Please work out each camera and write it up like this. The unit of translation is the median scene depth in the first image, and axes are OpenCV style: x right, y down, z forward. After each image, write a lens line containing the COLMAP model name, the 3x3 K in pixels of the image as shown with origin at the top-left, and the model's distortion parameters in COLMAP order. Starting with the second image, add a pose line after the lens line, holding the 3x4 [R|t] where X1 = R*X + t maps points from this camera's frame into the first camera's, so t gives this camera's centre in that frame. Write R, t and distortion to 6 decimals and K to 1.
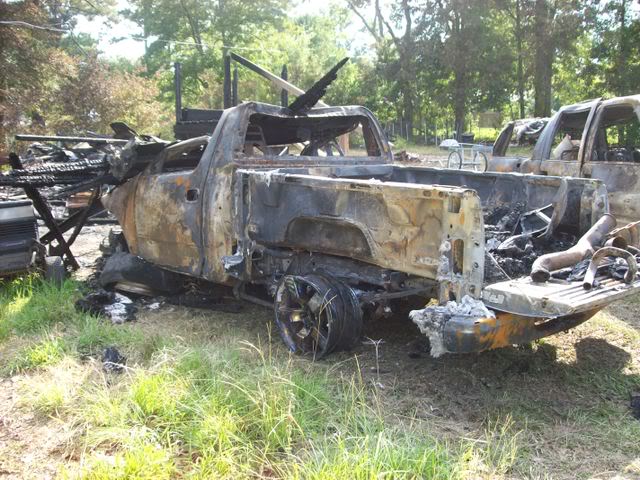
lens RADIAL K [[690.7, 0, 320.0], [0, 690.7, 240.0], [0, 0, 1]] dist [-0.160707, 0.032285]
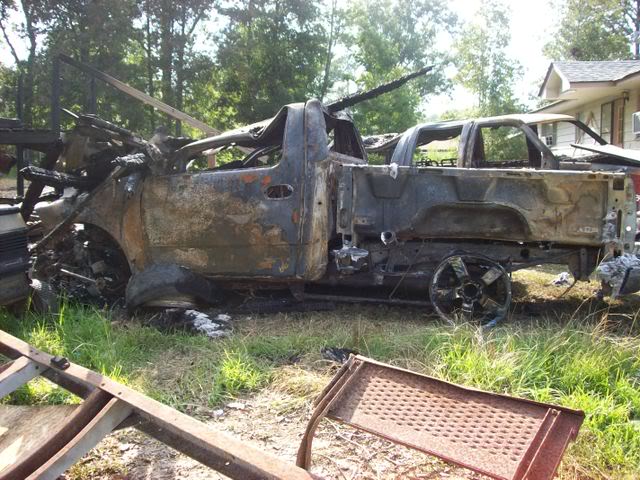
lens RADIAL K [[690.7, 0, 320.0], [0, 690.7, 240.0], [0, 0, 1]] dist [-0.160707, 0.032285]
pose [[0.791163, -0.048201, 0.609703, -0.814825], [0.079881, 0.996494, -0.024876, 0.033062], [-0.606366, 0.068385, 0.792240, 0.244063]]
